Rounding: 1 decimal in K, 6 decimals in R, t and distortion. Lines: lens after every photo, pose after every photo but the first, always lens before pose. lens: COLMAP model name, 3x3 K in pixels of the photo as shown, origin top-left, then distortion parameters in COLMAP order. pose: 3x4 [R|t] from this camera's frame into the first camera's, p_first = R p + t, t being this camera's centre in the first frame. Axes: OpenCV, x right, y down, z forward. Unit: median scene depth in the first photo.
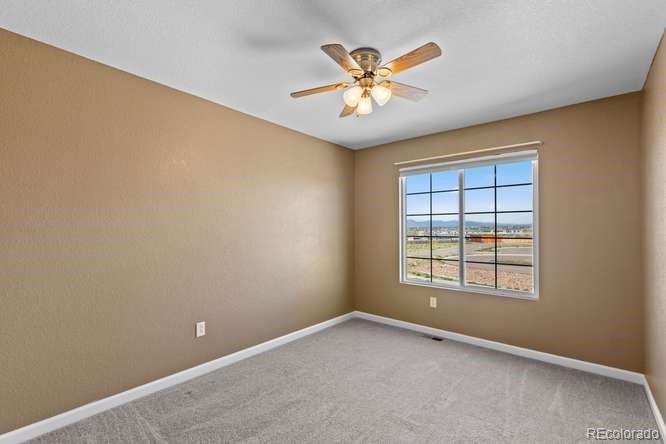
lens RADIAL K [[296.5, 0, 329.2], [0, 296.5, 231.6], [0, 0, 1]] dist [0.002585, -0.000796]
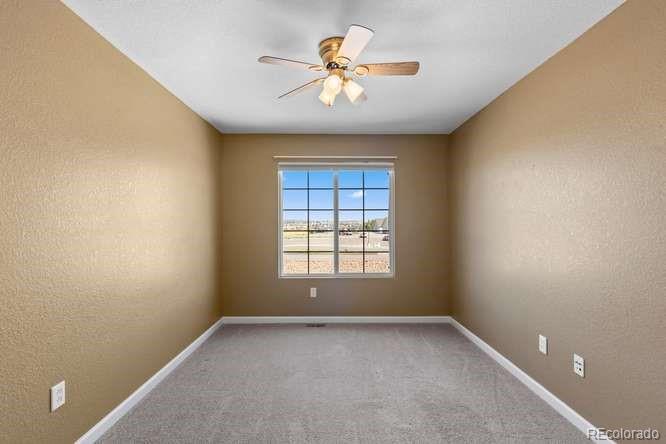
lens RADIAL K [[296.5, 0, 328.6], [0, 296.5, 225.4], [0, 0, 1]] dist [0.002585, -0.000796]
pose [[0.756101, -0.002298, 0.654451, -0.333748], [0.005542, 0.999980, -0.002891, 0.001675], [-0.654432, 0.005812, 0.756099, 0.174410]]
